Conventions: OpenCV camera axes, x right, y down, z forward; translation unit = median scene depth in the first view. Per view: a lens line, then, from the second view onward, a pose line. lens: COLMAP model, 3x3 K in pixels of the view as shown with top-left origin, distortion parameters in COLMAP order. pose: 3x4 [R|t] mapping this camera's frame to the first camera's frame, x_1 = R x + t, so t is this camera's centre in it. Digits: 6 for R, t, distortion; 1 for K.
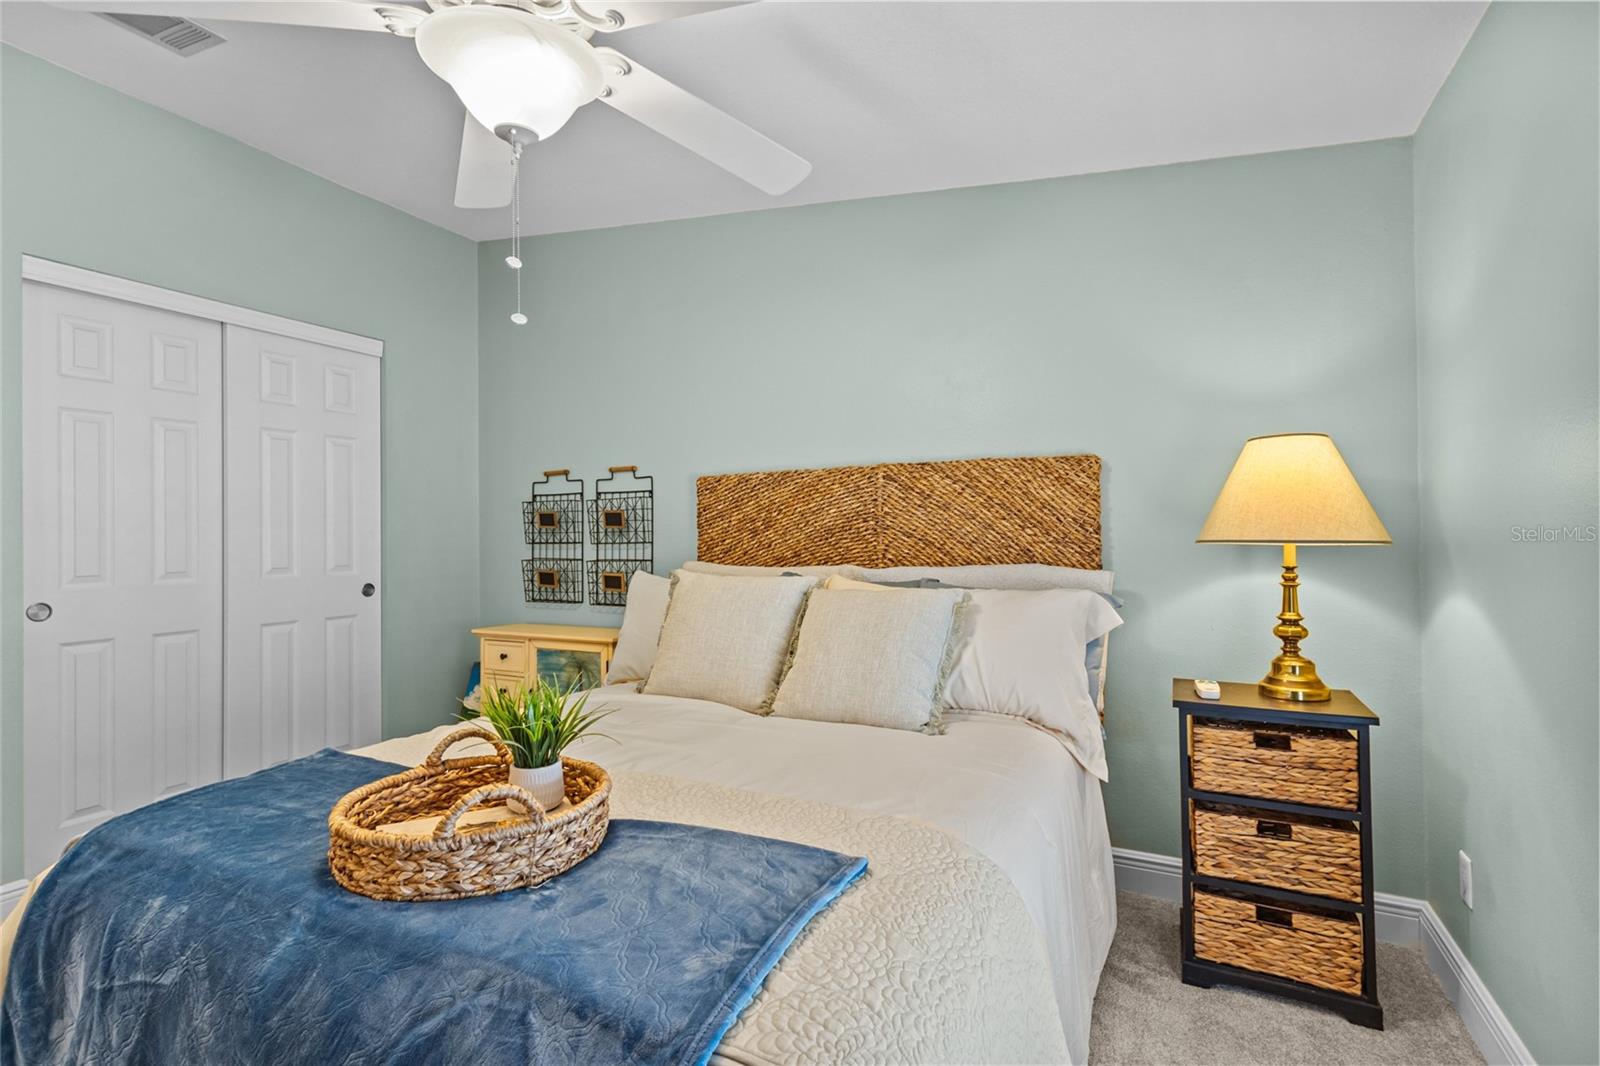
lens RADIAL K [[742.1, 0, 797.6], [0, 742.1, 520.4], [0, 0, 1]] dist [0.004497, 0.000380]
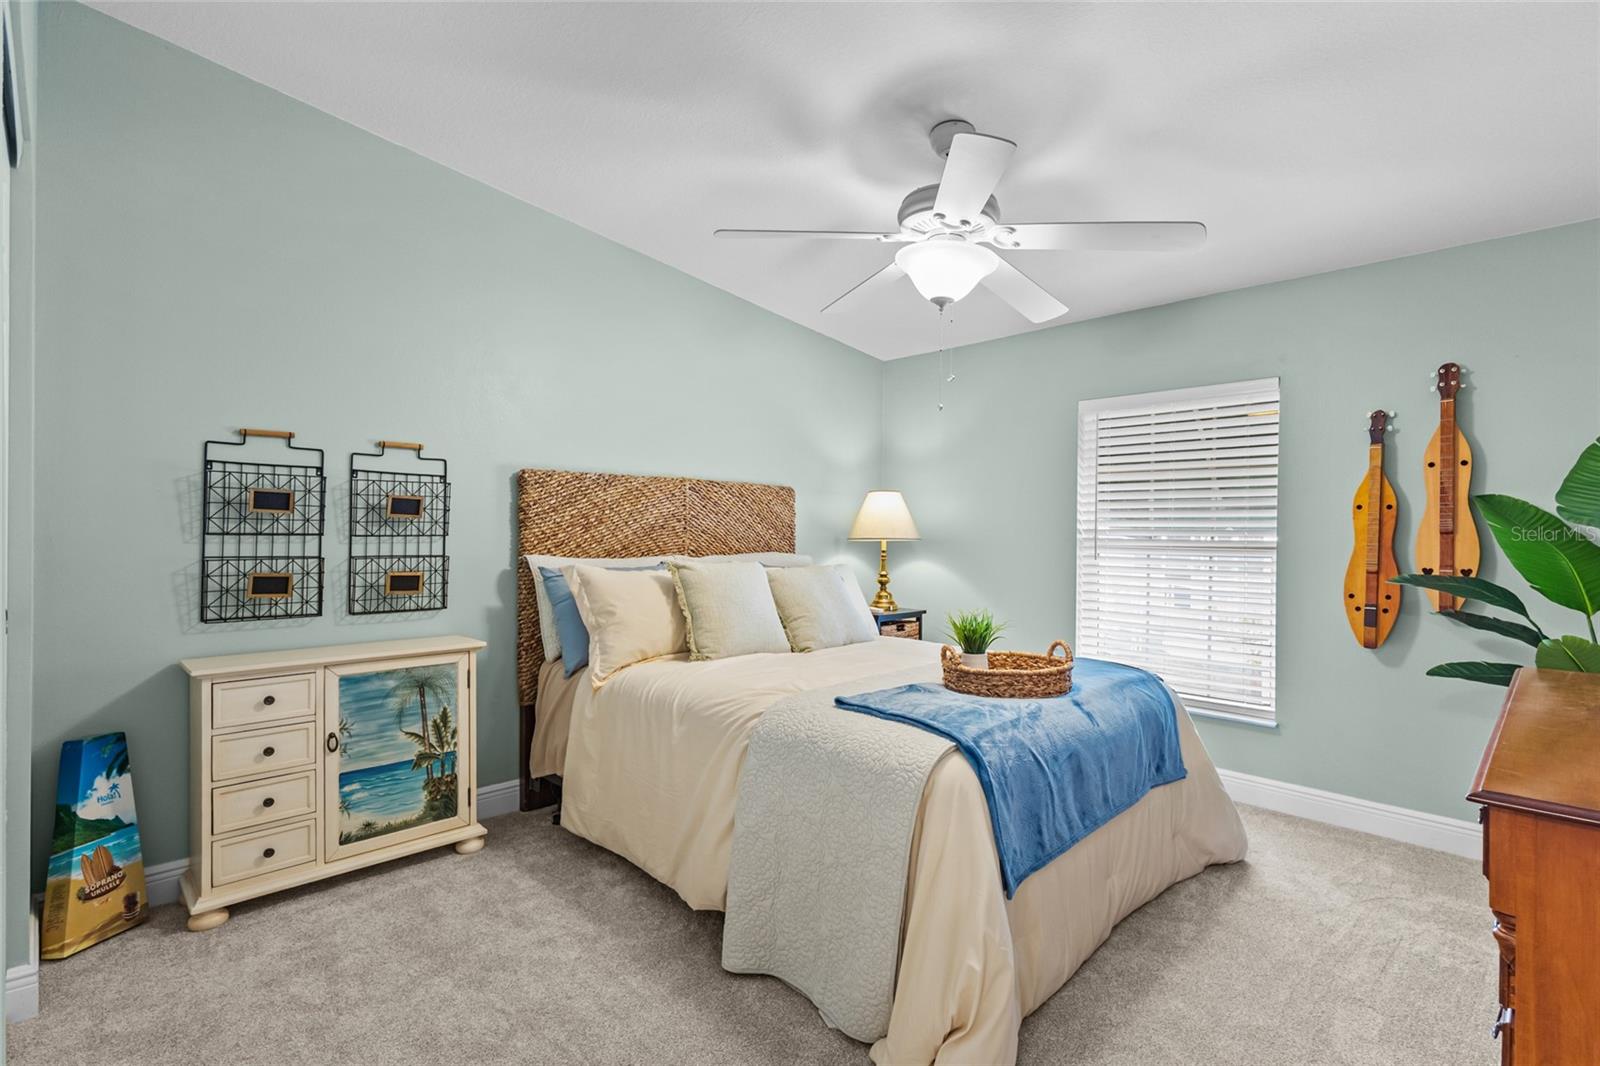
lens RADIAL K [[731.6, 0, 789.6], [0, 731.6, 531.8], [0, 0, 1]] dist [0.001175, 0.000317]
pose [[0.327521, 0.014912, 0.944726, -0.959120], [-0.034069, 0.999412, -0.003964, 0.016513], [-0.944229, -0.030887, 0.327837, 0.365205]]
